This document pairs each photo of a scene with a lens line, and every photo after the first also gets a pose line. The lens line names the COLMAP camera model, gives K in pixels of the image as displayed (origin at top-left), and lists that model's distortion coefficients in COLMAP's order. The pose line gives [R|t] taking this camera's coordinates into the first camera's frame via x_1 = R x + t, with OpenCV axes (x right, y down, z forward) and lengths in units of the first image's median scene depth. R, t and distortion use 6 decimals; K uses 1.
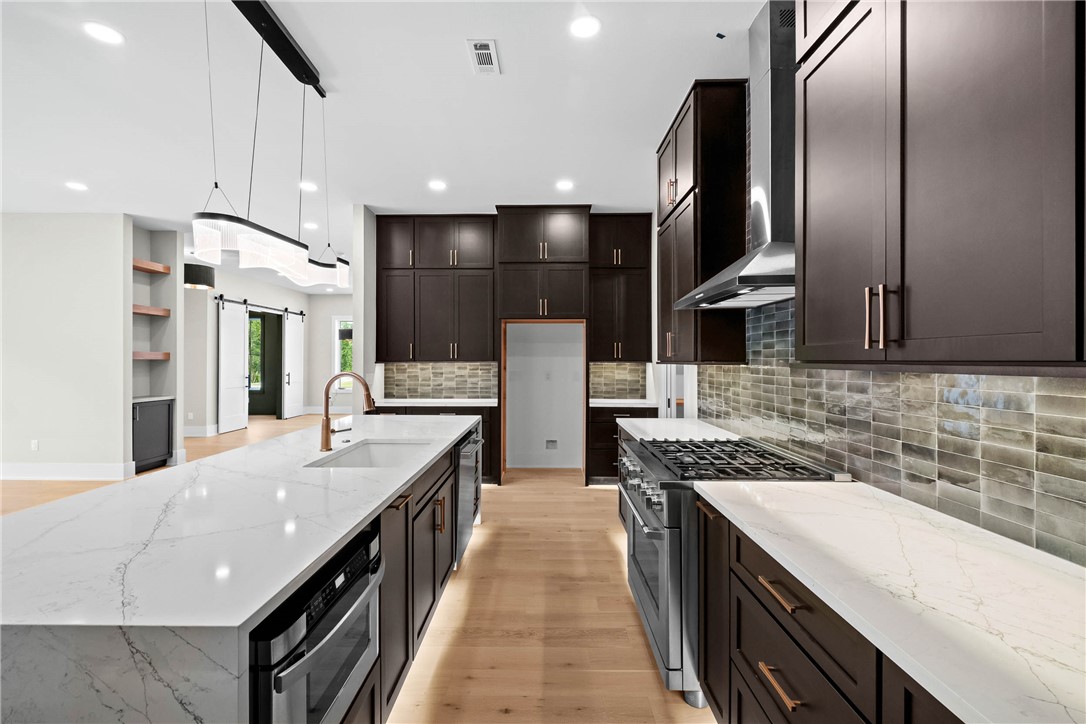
lens RADIAL K [[472.0, 0, 540.0], [0, 472.0, 358.6], [0, 0, 1]] dist [0.006482, -0.003956]
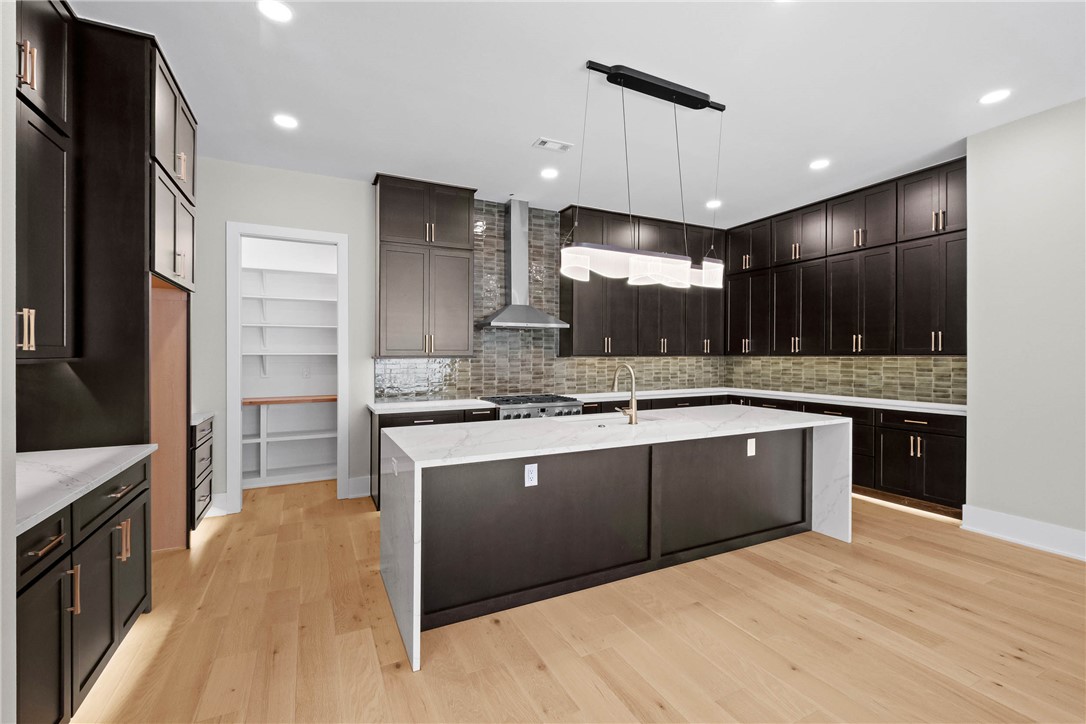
lens RADIAL K [[472.0, 0, 548.2], [0, 472.0, 358.6], [0, 0, 1]] dist [0.006482, -0.003956]
pose [[-0.460670, -0.006753, 0.887546, -0.636867], [-0.001971, 0.999976, 0.006586, 0.002170], [-0.887569, 0.001285, -0.460673, 0.768950]]
